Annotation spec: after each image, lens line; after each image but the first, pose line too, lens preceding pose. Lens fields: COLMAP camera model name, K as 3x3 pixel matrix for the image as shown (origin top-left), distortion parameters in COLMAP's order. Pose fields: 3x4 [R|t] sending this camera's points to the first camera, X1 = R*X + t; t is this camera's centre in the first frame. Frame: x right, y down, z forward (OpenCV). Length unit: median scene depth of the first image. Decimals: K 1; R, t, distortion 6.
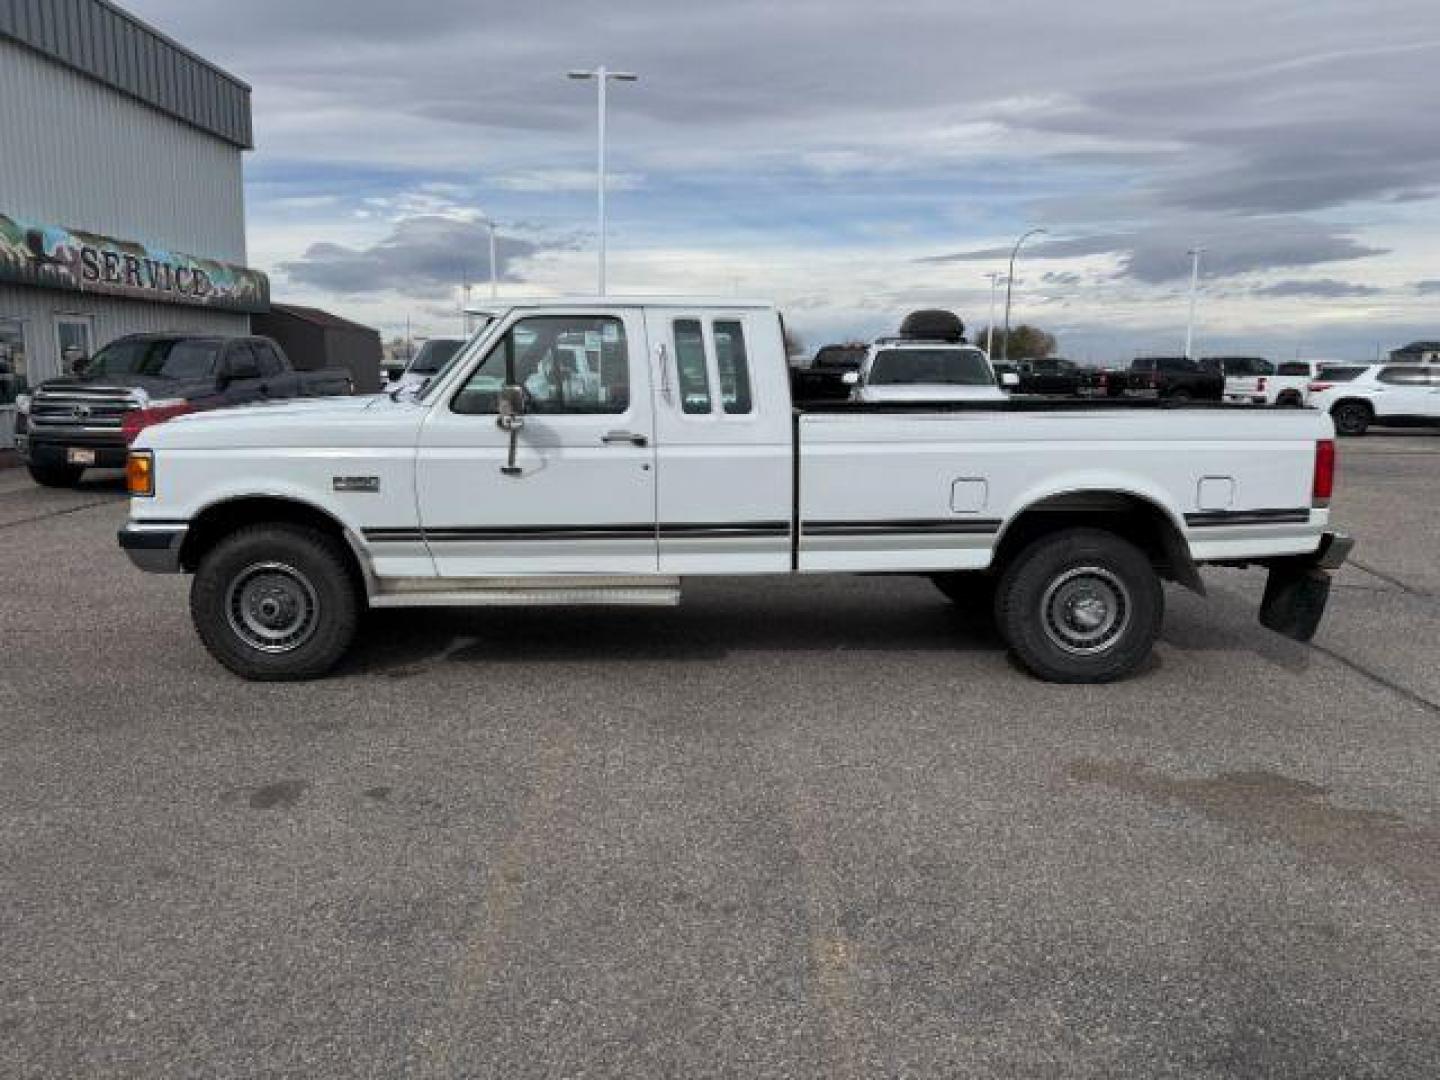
lens RADIAL K [[1022.3, 0, 716.3], [0, 1022.3, 539.7], [0, 0, 1]] dist [0.020101, -0.012573]
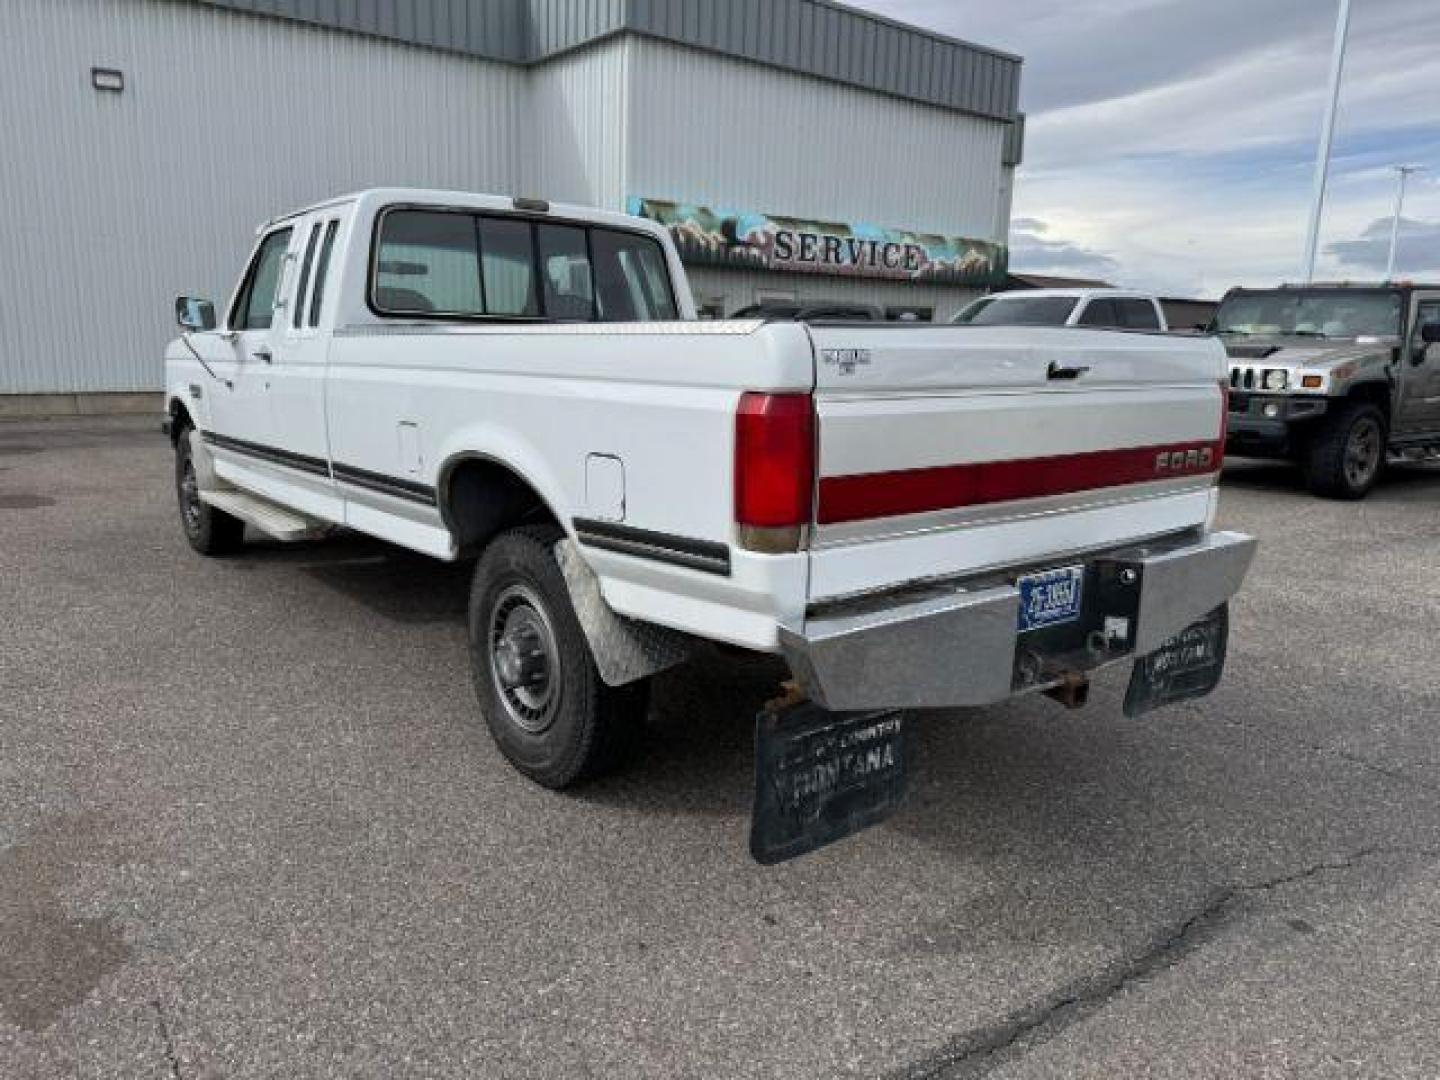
lens RADIAL K [[1022.3, 0, 700.6], [0, 1022.3, 544.9], [0, 0, 1]] dist [0.020101, -0.012573]
pose [[0.586848, 0.160231, -0.793685, 0.302924], [-0.149185, 0.984840, 0.088514, -0.022300], [0.795835, 0.066462, 0.601855, 0.245770]]
